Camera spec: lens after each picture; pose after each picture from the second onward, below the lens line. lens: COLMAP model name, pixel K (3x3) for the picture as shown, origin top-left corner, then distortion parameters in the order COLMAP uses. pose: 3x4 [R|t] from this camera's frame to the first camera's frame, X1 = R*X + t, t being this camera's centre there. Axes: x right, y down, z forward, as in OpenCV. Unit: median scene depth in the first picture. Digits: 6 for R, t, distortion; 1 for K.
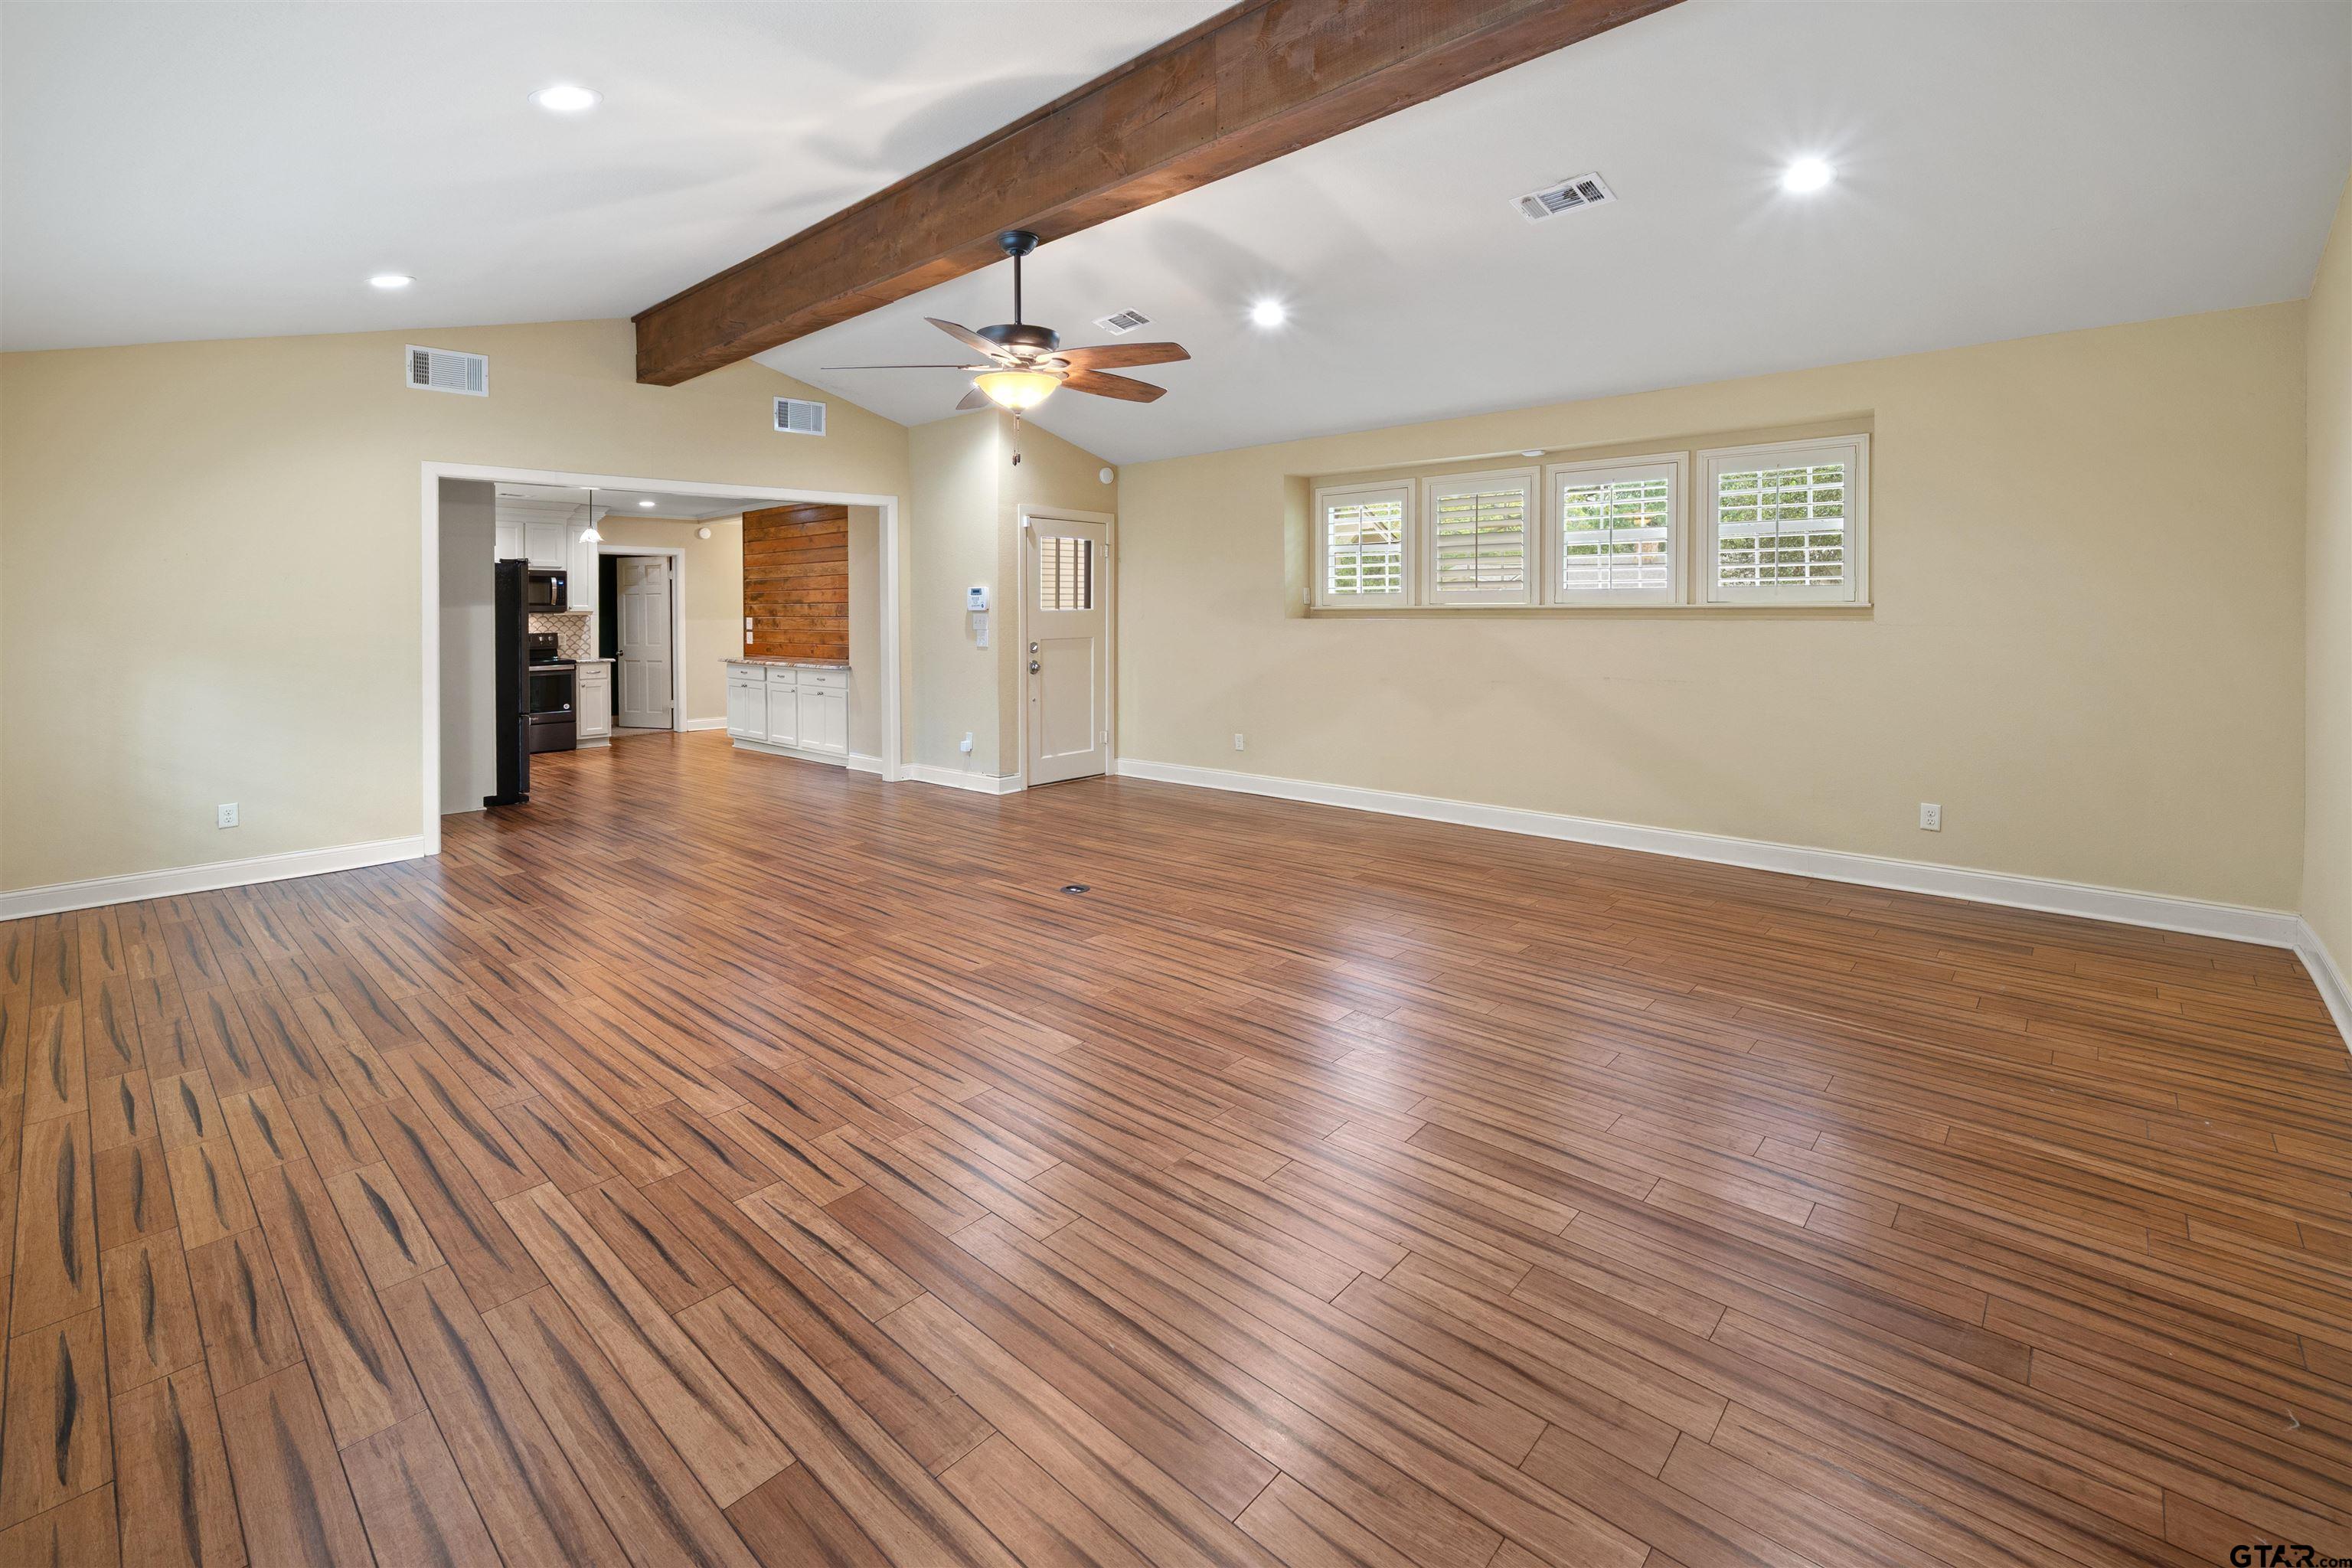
lens RADIAL K [[1010.8, 0, 1150.6], [0, 1010.8, 604.7], [0, 0, 1]] dist [-0.000526, 0.000710]
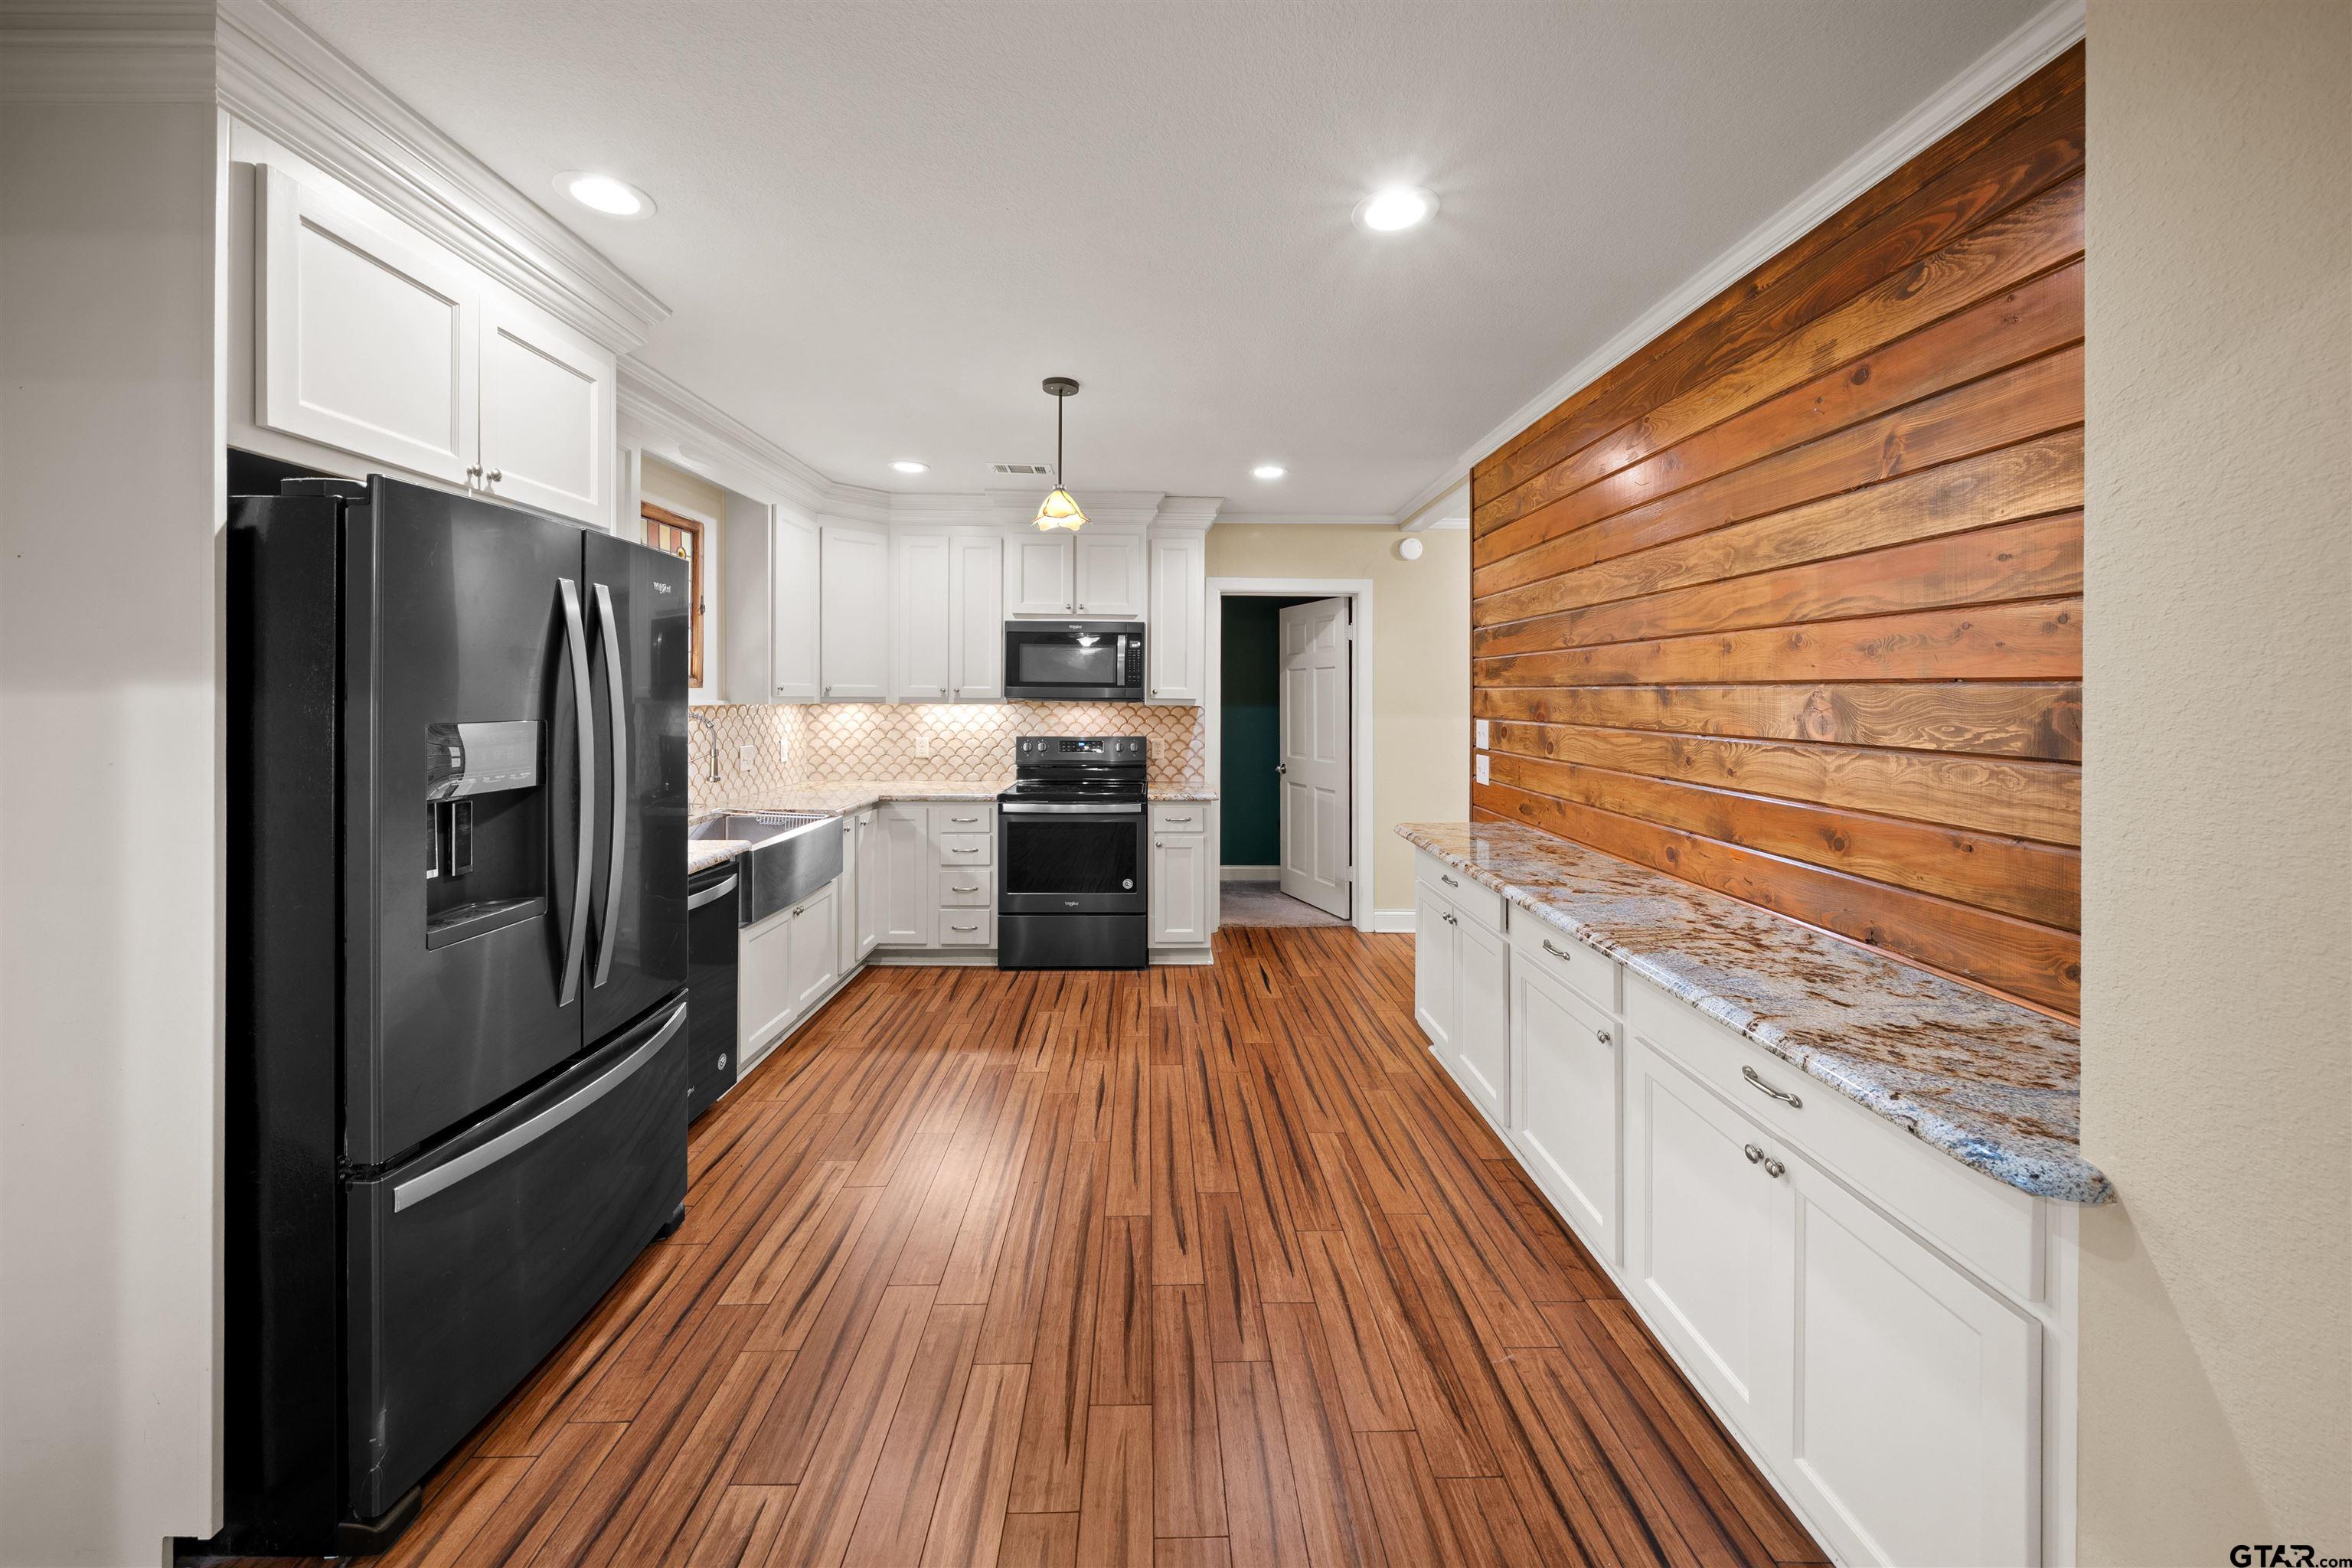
lens RADIAL K [[836.0, 0, 1173.7], [0, 836.0, 708.5], [0, 0, 1]] dist [-0.000464, -0.000057]
pose [[0.702111, 0.021863, -0.711732, -0.247947], [-0.005352, 0.999662, 0.025428, 0.000053], [0.712047, -0.014044, 0.701991, 0.684236]]
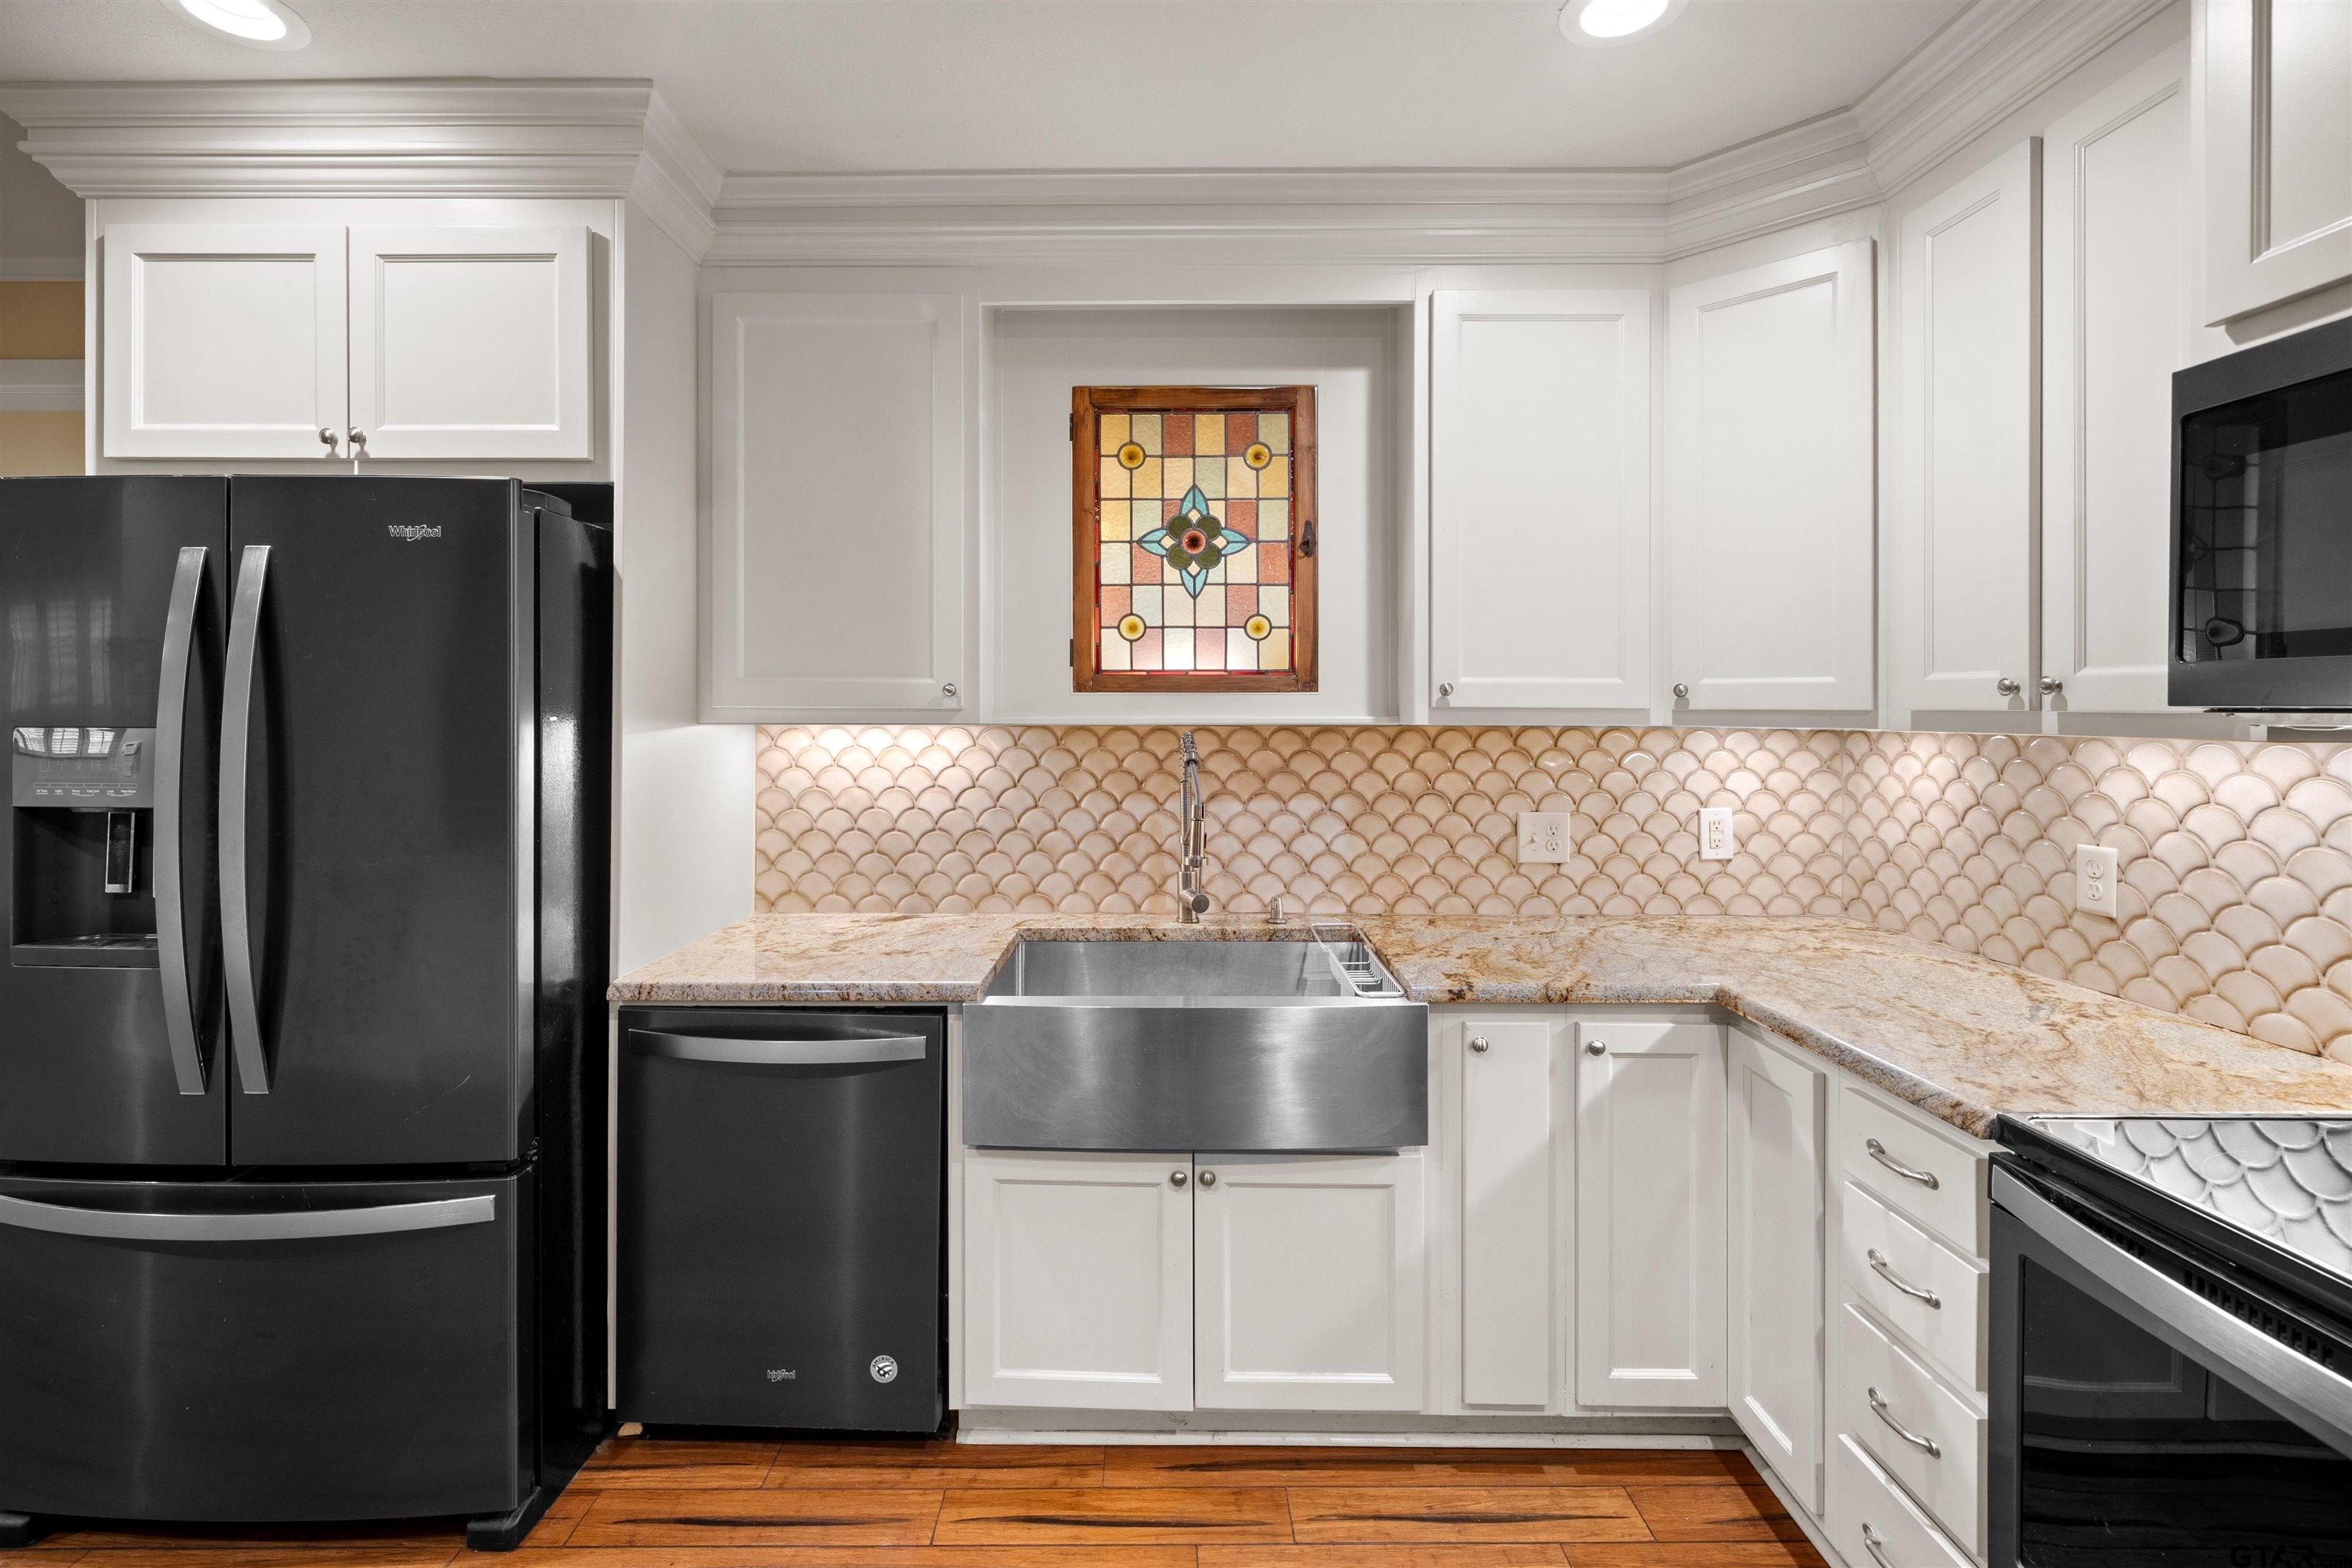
lens RADIAL K [[1035.9, 0, 1162.1], [0, 1035.9, 717.5], [0, 0, 1]] dist [-0.000801, -0.001294]
pose [[-0.721972, 0.009063, -0.691863, -0.443205], [0.005499, 0.999958, 0.007360, 0.004987], [0.691900, 0.001509, -0.721992, 0.926445]]
